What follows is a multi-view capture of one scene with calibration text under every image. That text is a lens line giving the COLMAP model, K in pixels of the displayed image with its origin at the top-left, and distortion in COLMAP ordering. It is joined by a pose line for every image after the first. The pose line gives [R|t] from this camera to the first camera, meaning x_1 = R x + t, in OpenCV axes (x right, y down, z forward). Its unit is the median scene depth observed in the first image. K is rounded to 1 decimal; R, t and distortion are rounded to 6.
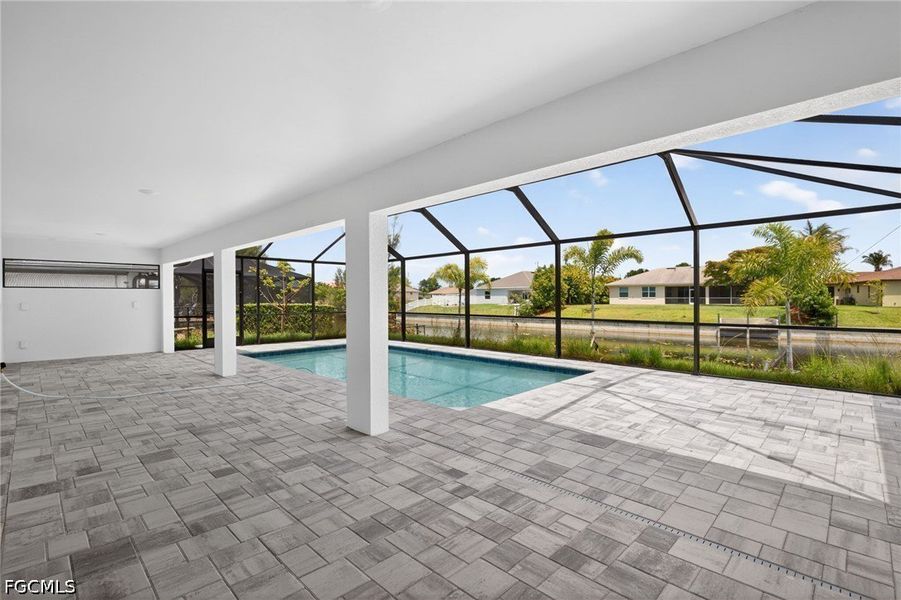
lens RADIAL K [[416.5, 0, 453.4], [0, 416.5, 296.8], [0, 0, 1]] dist [-0.001420, 0.000450]
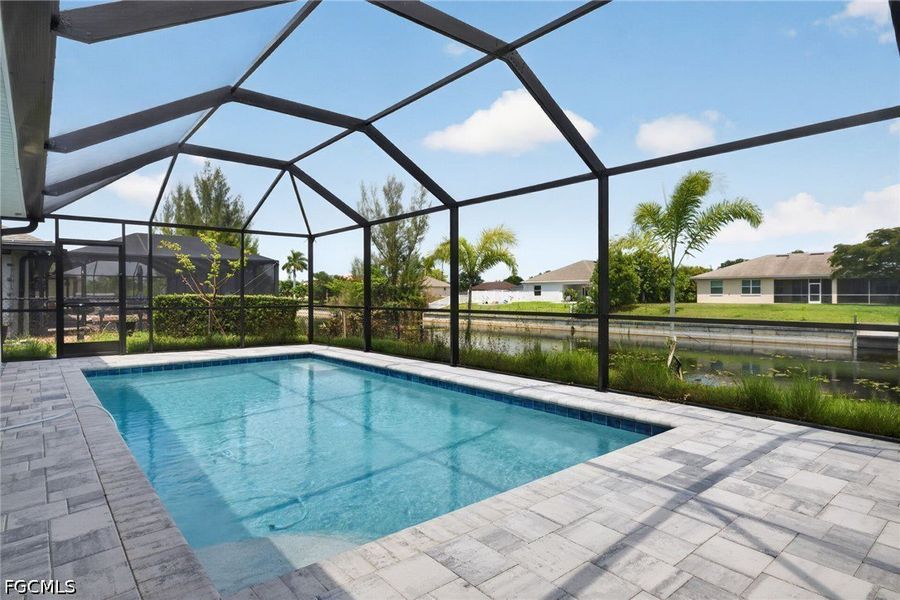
lens RADIAL K [[495.9, 0, 449.6], [0, 495.9, 299.8], [0, 0, 1]] dist [0.000770, -0.000878]
pose [[0.994693, 0.004244, -0.102804, 0.068662], [-0.002983, 0.999918, 0.012417, 0.013518], [0.102848, -0.012045, 0.994624, 0.197619]]
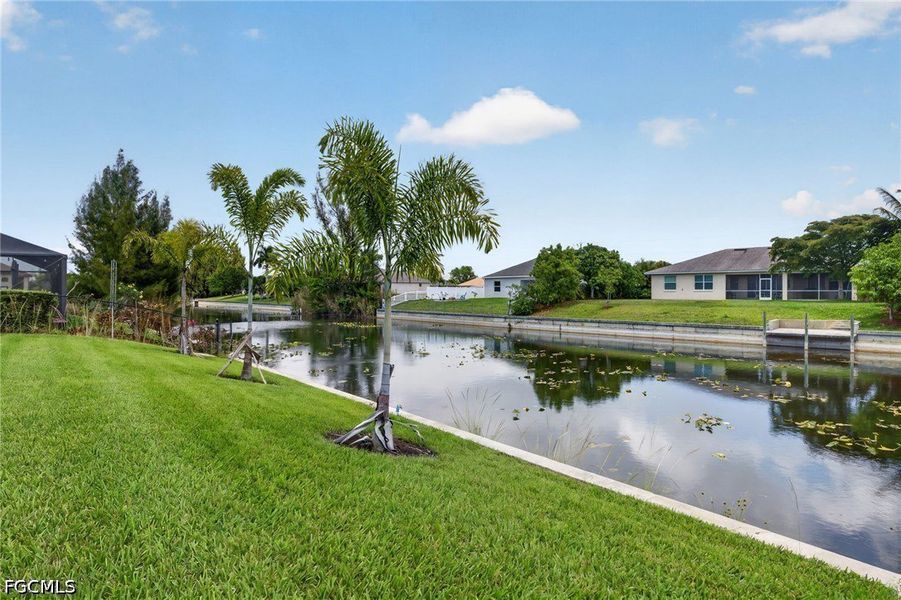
lens RADIAL K [[518.3, 0, 449.4], [0, 518.3, 291.0], [0, 0, 1]] dist [0.001034, -0.000554]
pose [[0.990052, 0.004350, -0.140637, 0.728869], [-0.004118, 0.999990, 0.001939, 0.017537], [0.140644, -0.001341, 0.990059, 0.230836]]
